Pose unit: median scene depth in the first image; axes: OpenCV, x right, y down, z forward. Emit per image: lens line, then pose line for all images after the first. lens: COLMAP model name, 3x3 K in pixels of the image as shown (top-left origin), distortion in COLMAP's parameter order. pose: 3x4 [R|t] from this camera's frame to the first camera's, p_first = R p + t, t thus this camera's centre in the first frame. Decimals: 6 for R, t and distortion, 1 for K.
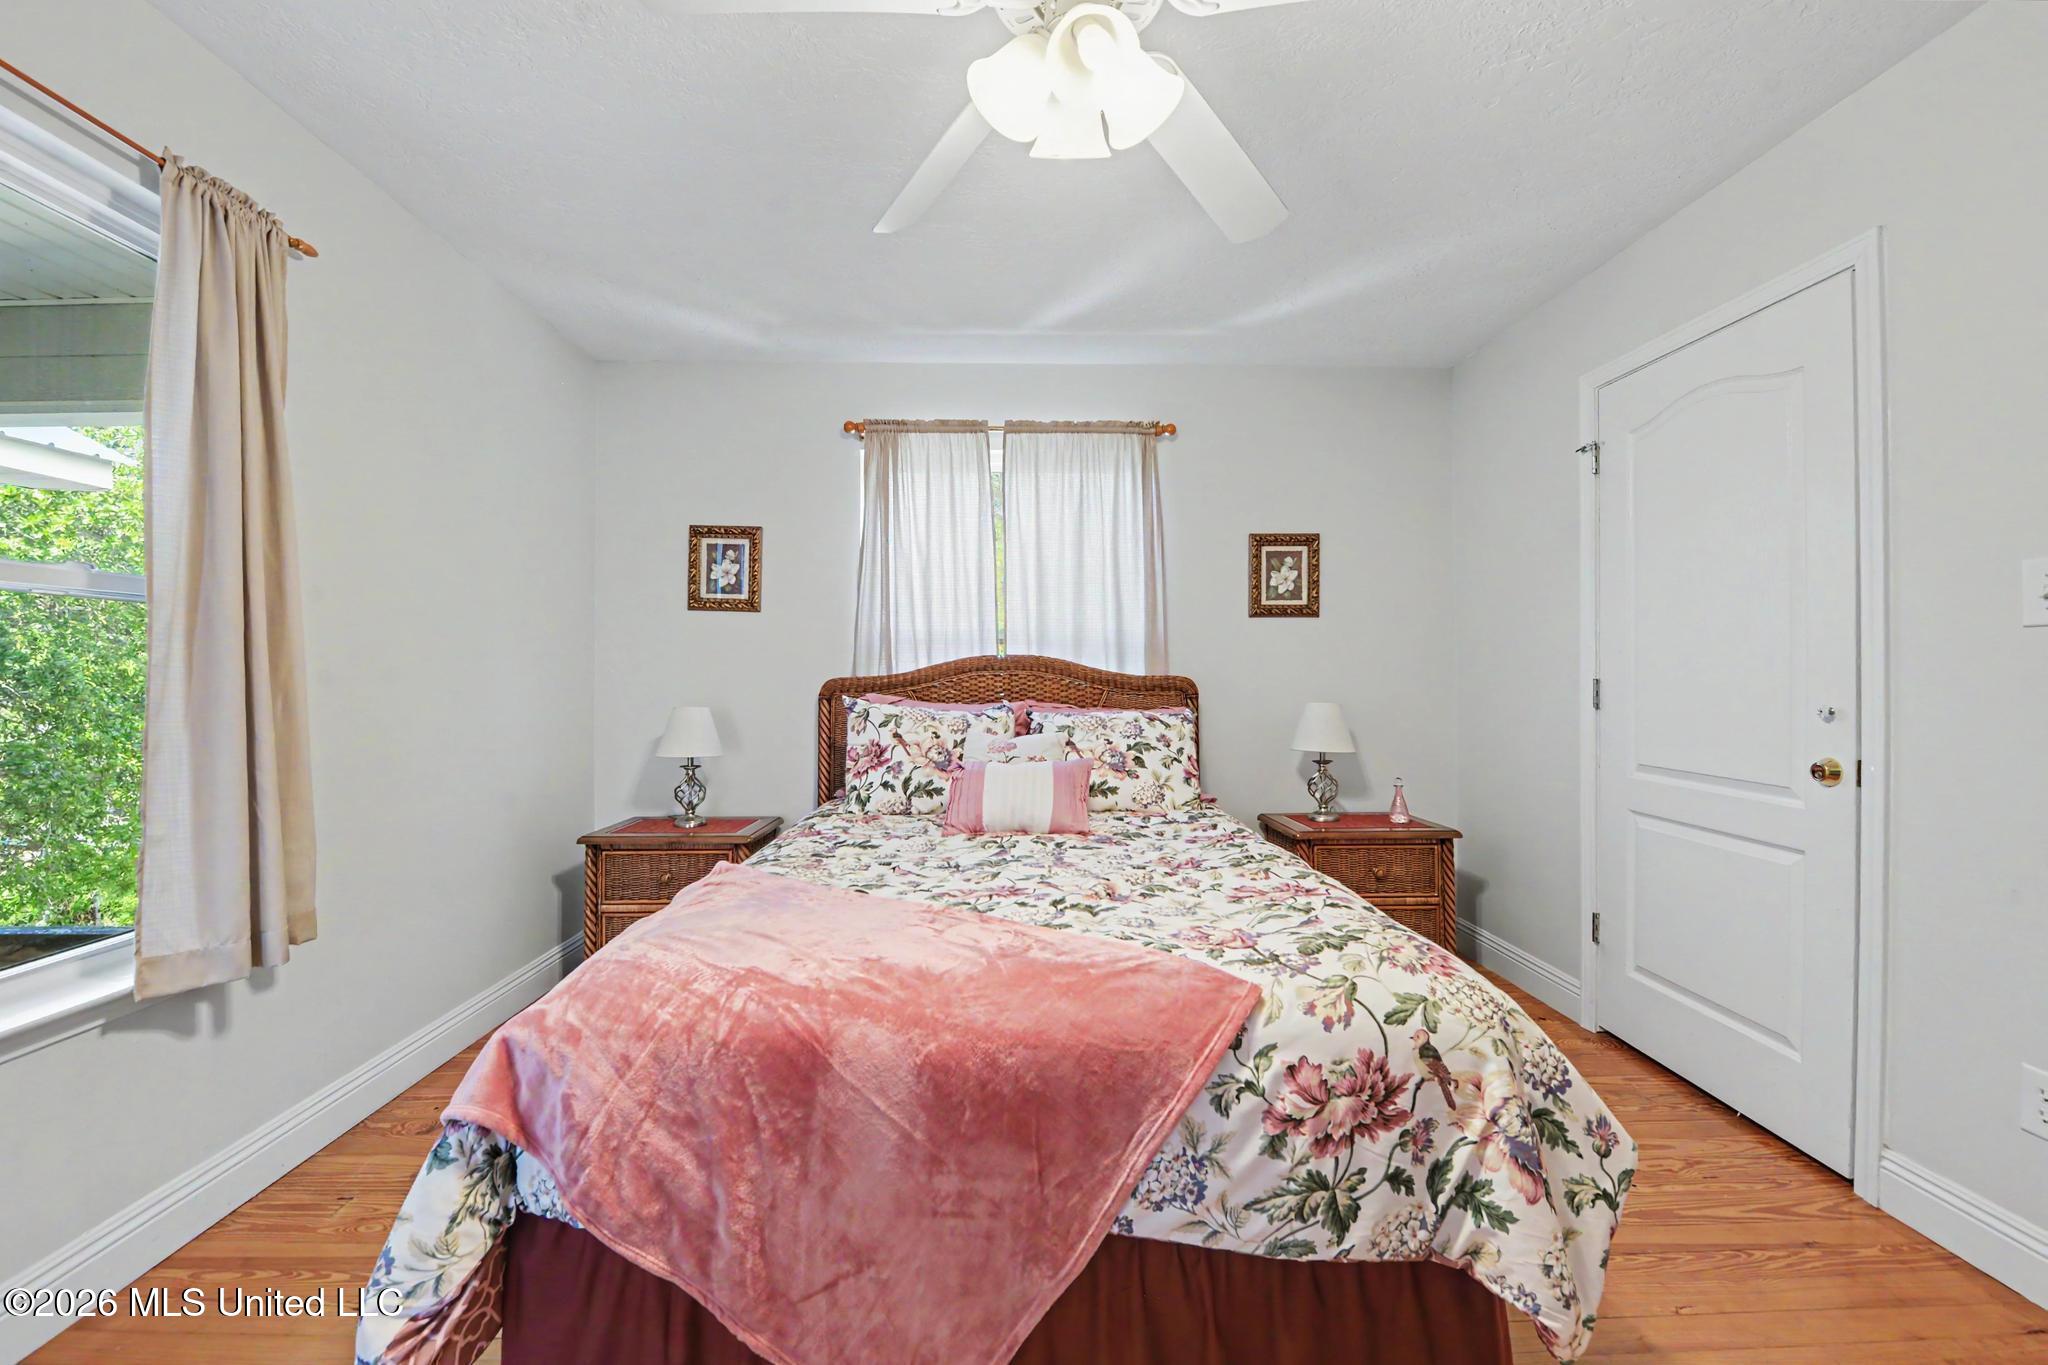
lens RADIAL K [[826.6, 0, 1020.8], [0, 826.6, 682.3], [0, 0, 1]] dist [-0.002464, -0.000427]
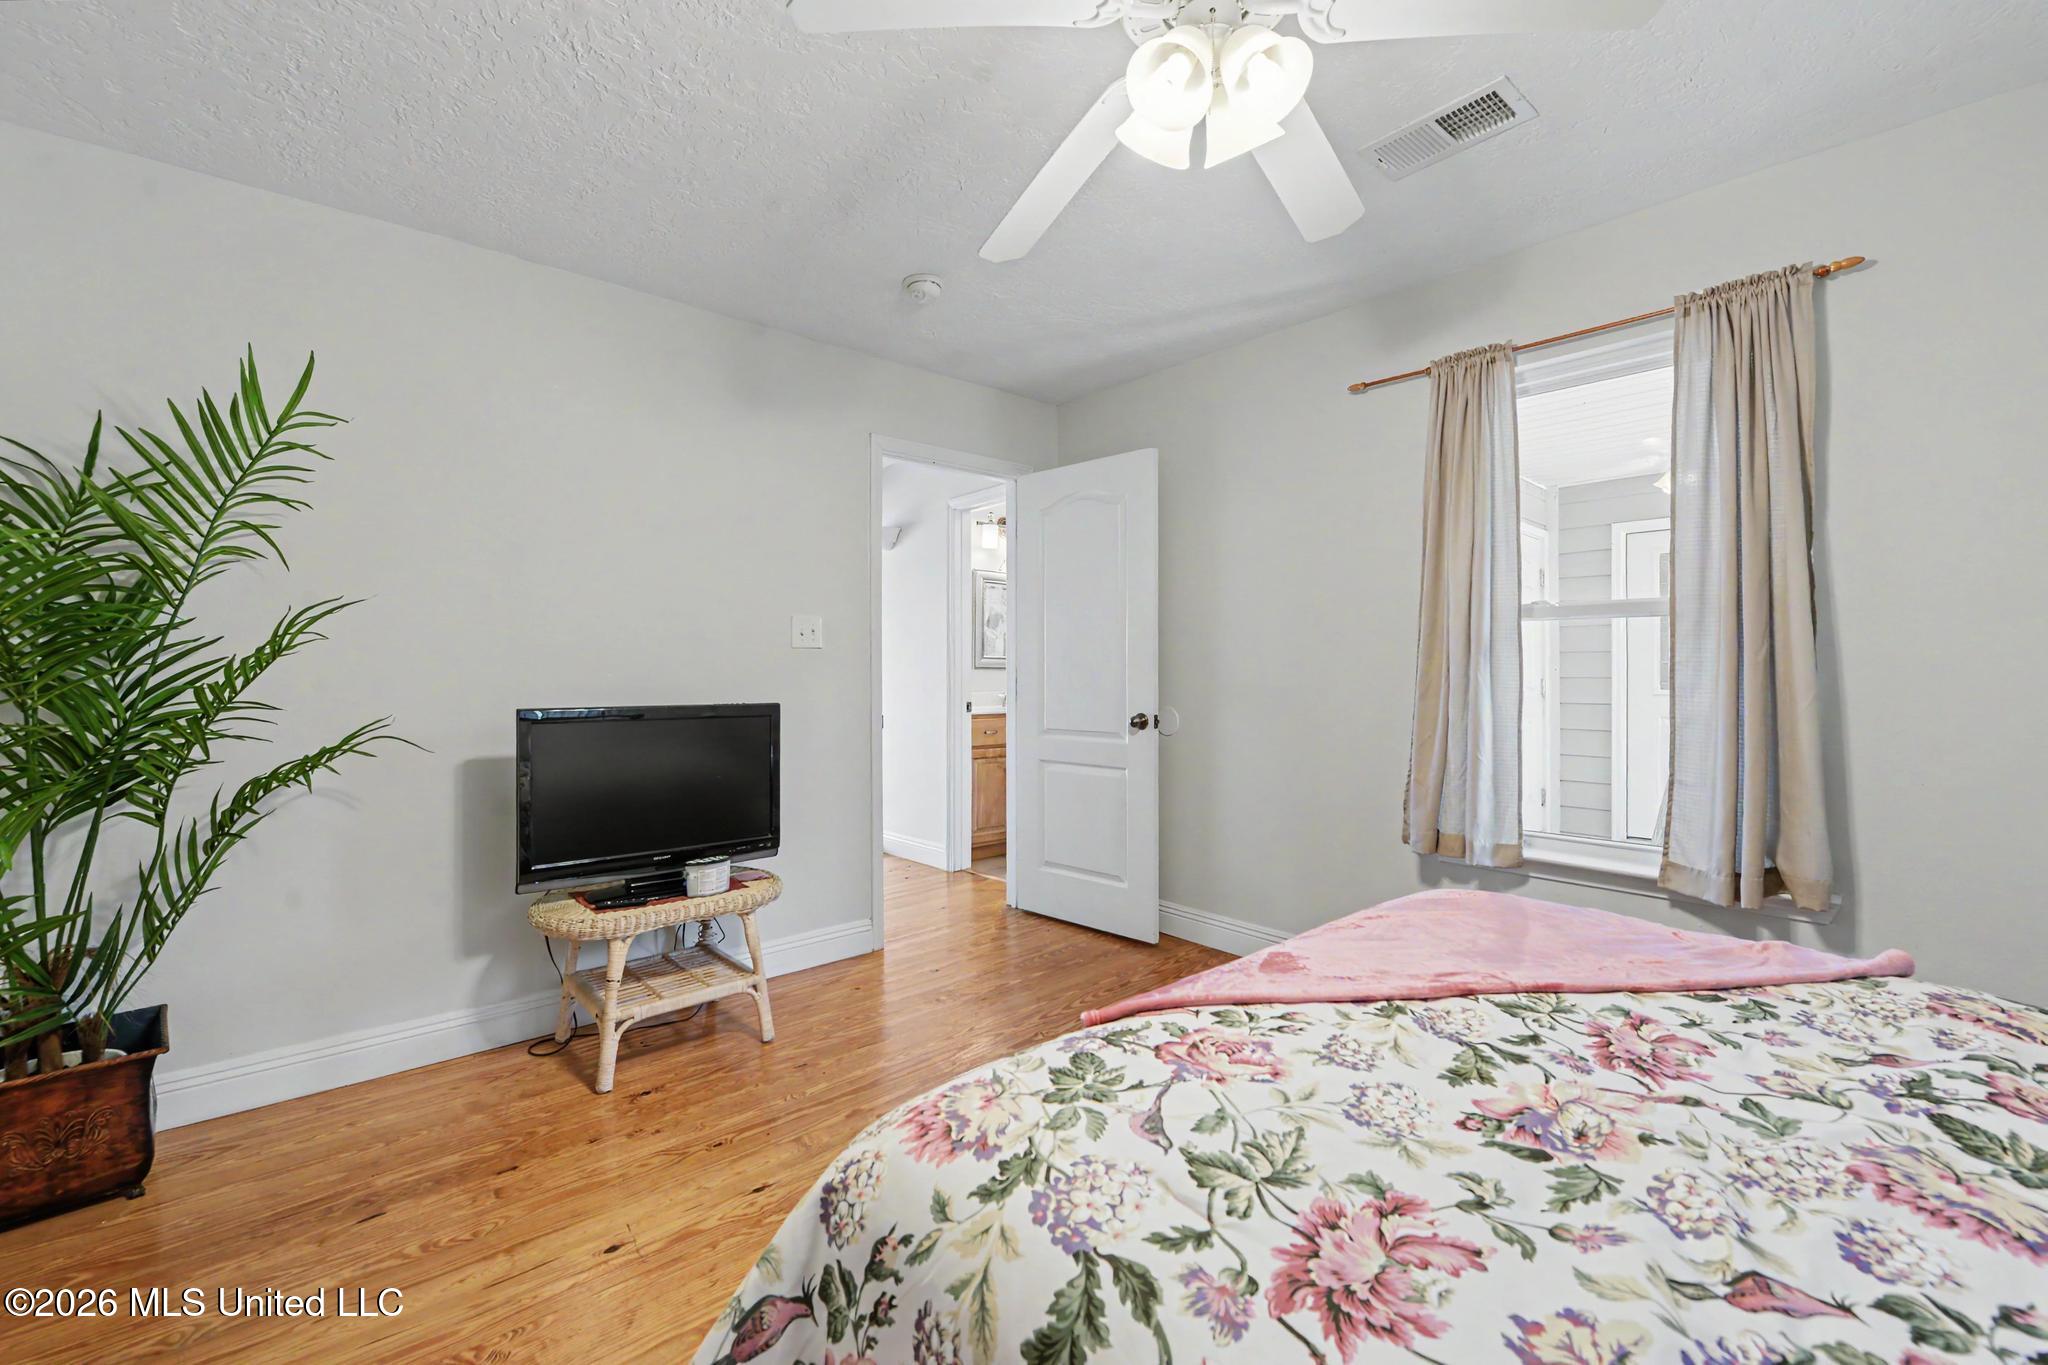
lens RADIAL K [[826.6, 0, 1022.2], [0, 826.6, 677.4], [0, 0, 1]] dist [-0.002464, -0.000427]
pose [[-0.764017, 0.005241, -0.645175, 0.788576], [-0.003889, 0.999911, 0.012728, -0.008469], [0.645185, 0.012233, -0.763929, 1.402496]]
